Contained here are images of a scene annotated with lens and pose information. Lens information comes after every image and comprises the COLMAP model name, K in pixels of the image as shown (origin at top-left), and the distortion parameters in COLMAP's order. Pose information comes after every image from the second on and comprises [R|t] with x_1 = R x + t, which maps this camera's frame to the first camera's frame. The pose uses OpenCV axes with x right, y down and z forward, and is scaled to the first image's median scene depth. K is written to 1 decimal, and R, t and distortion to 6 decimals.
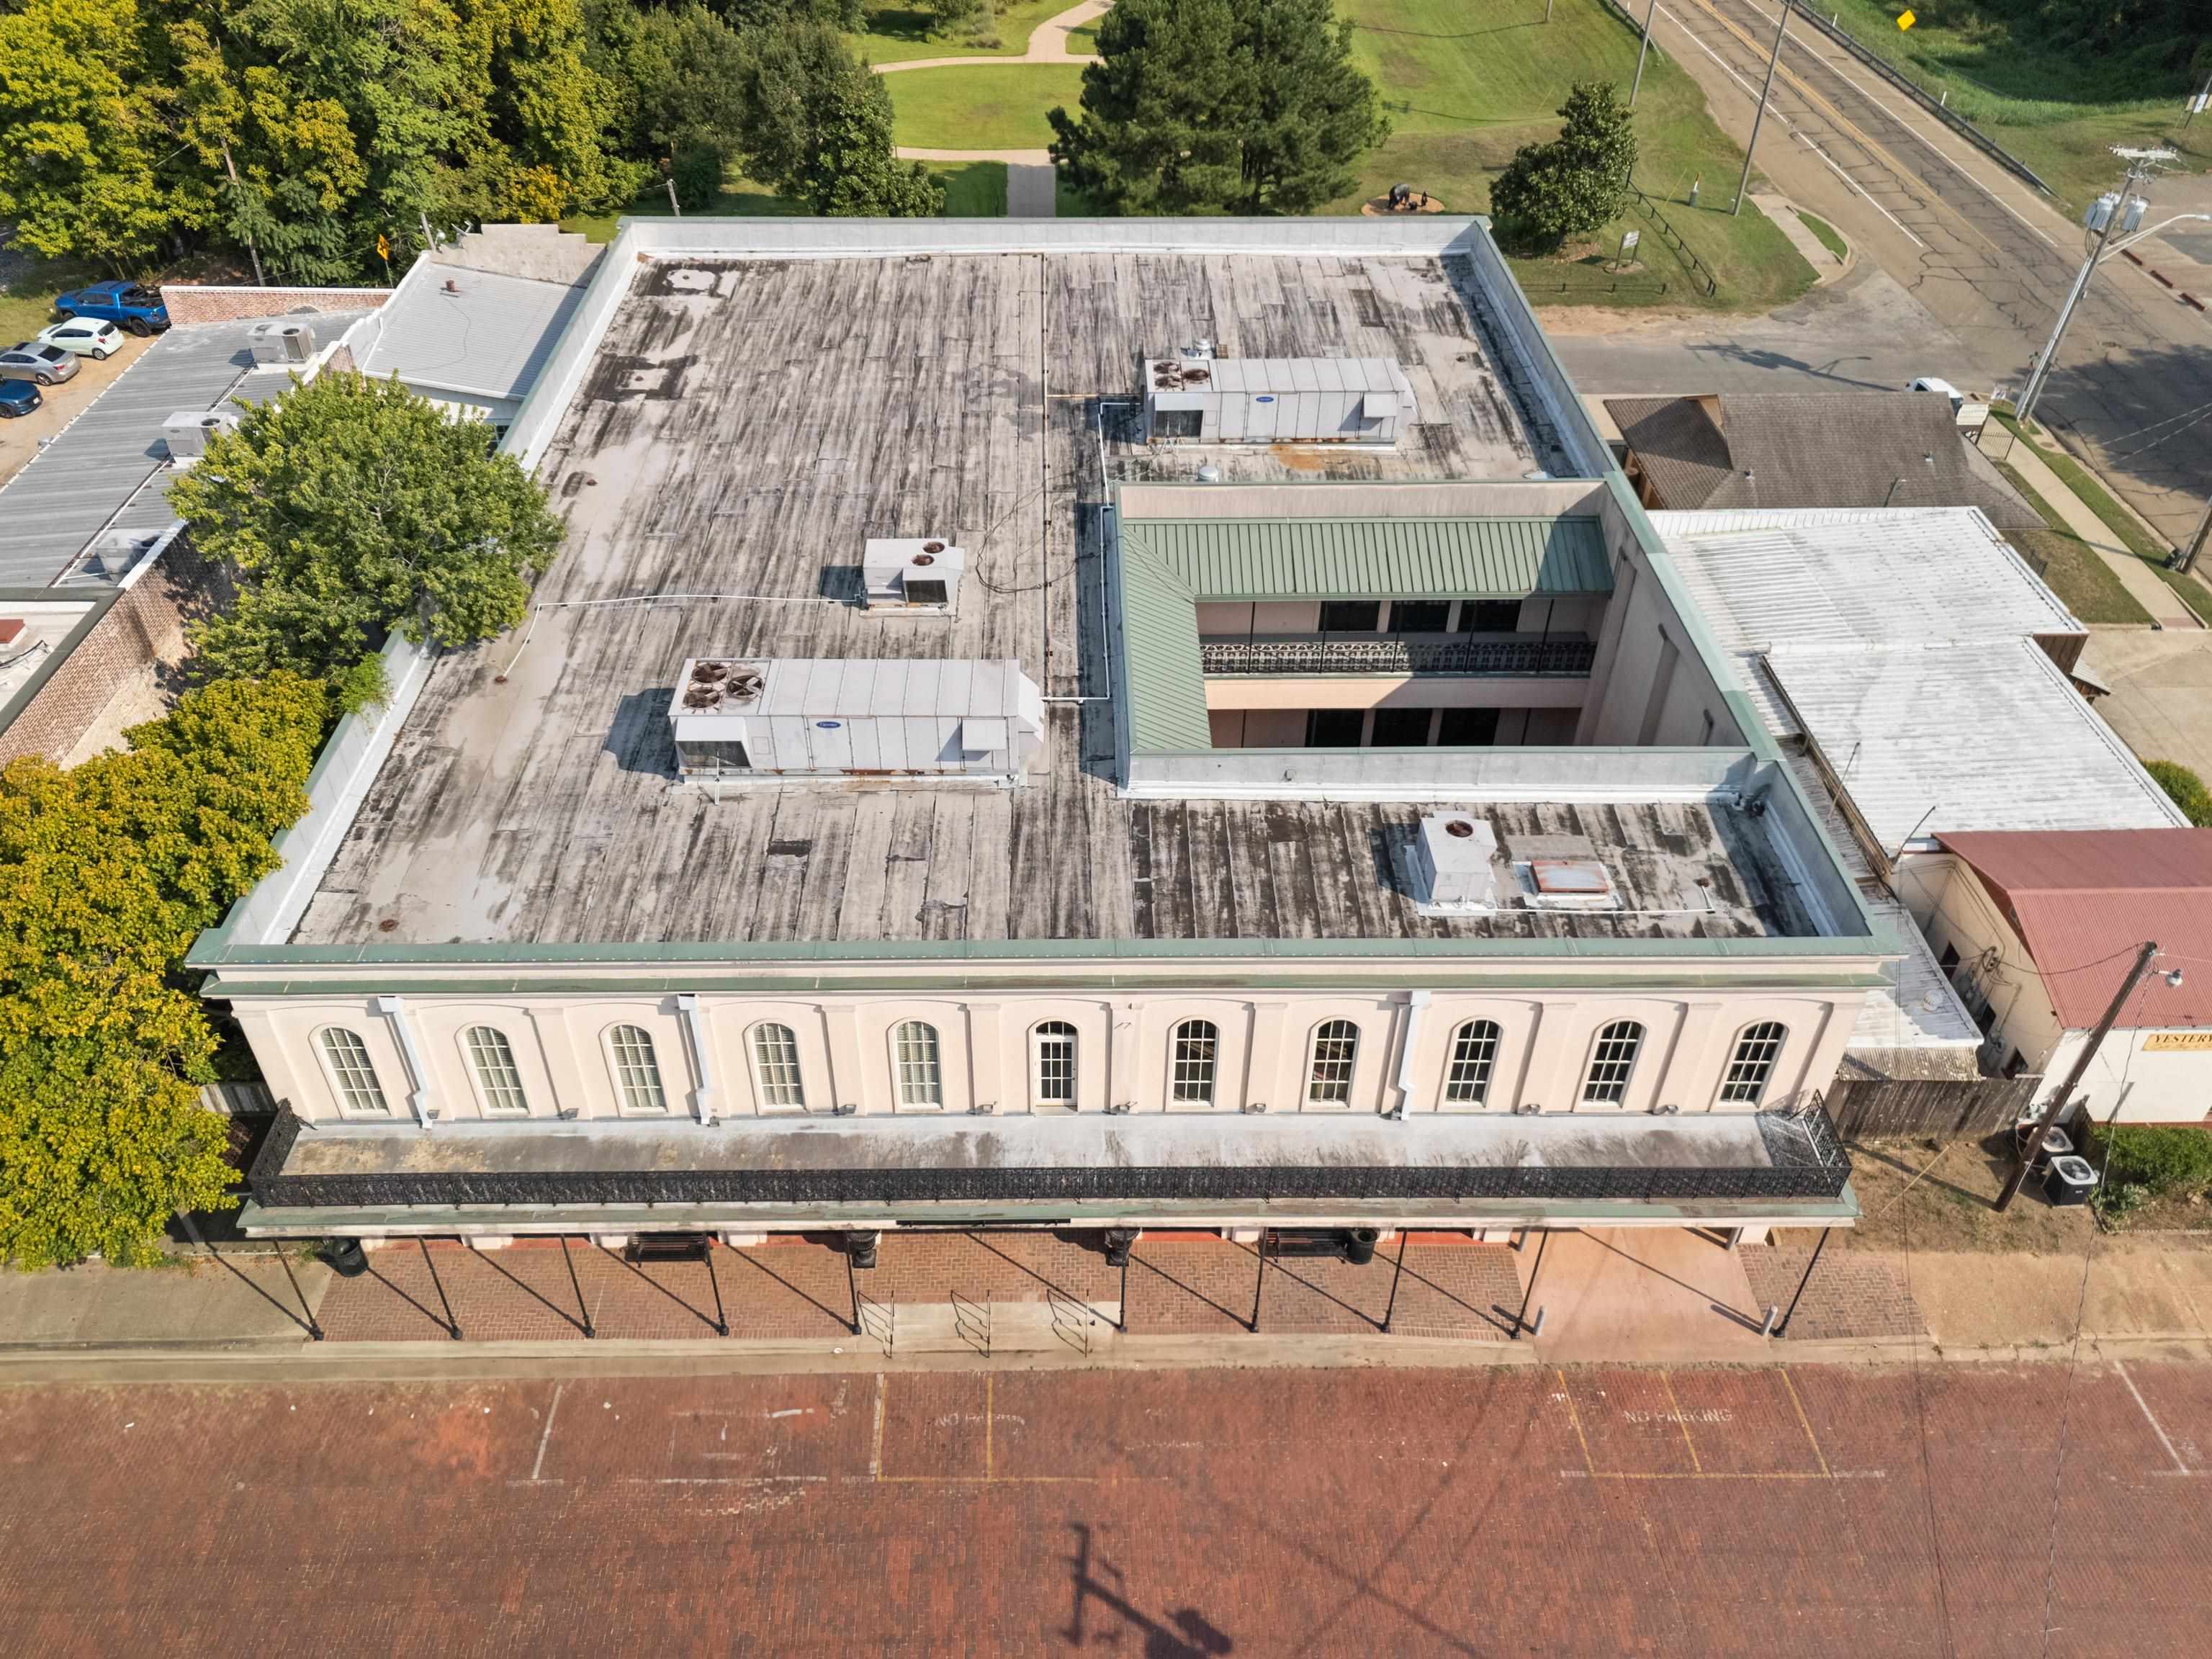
lens RADIAL K [[1594.0, 0, 1075.1], [0, 1594.0, 821.1], [0, 0, 1]] dist [0.076086, -0.060909]
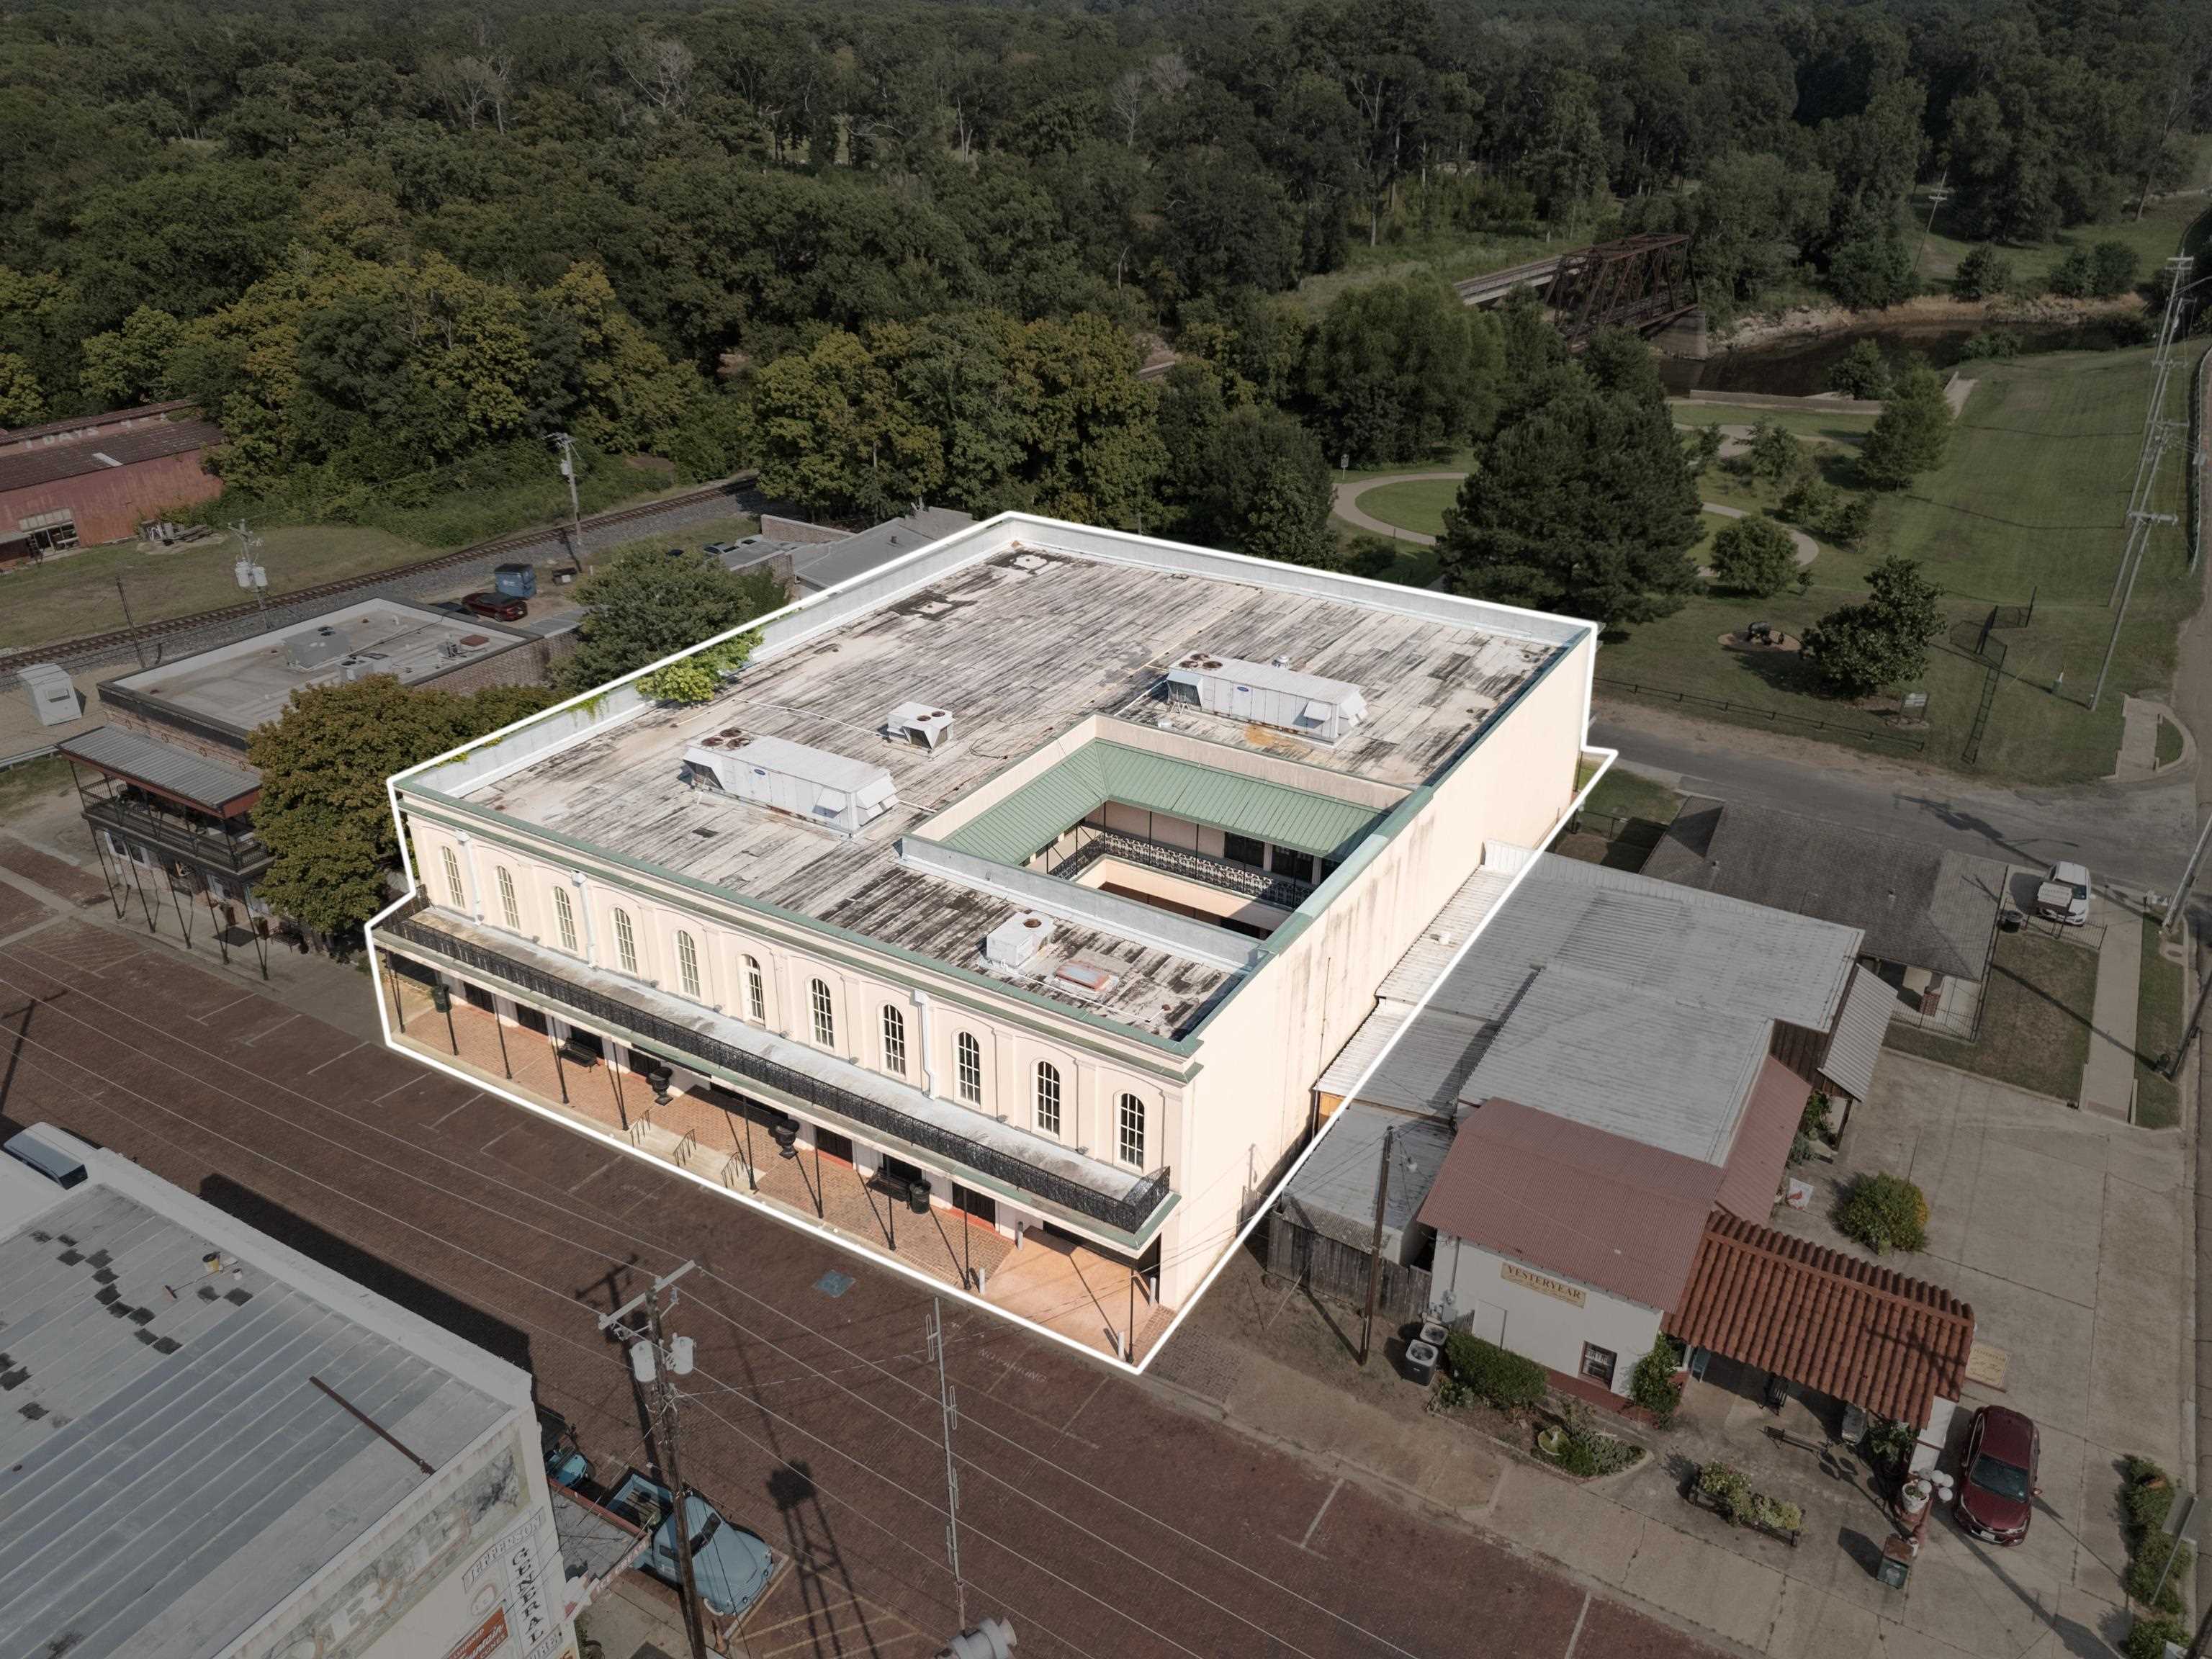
lens RADIAL K [[1594.0, 0, 1124.8], [0, 1594.0, 832.0], [0, 0, 1]] dist [0.076086, -0.060909]
pose [[0.859407, 0.242831, -0.449947, 0.583271], [-0.333894, 0.933007, -0.134211, 0.058046], [0.387213, 0.265576, 0.882913, -0.180006]]
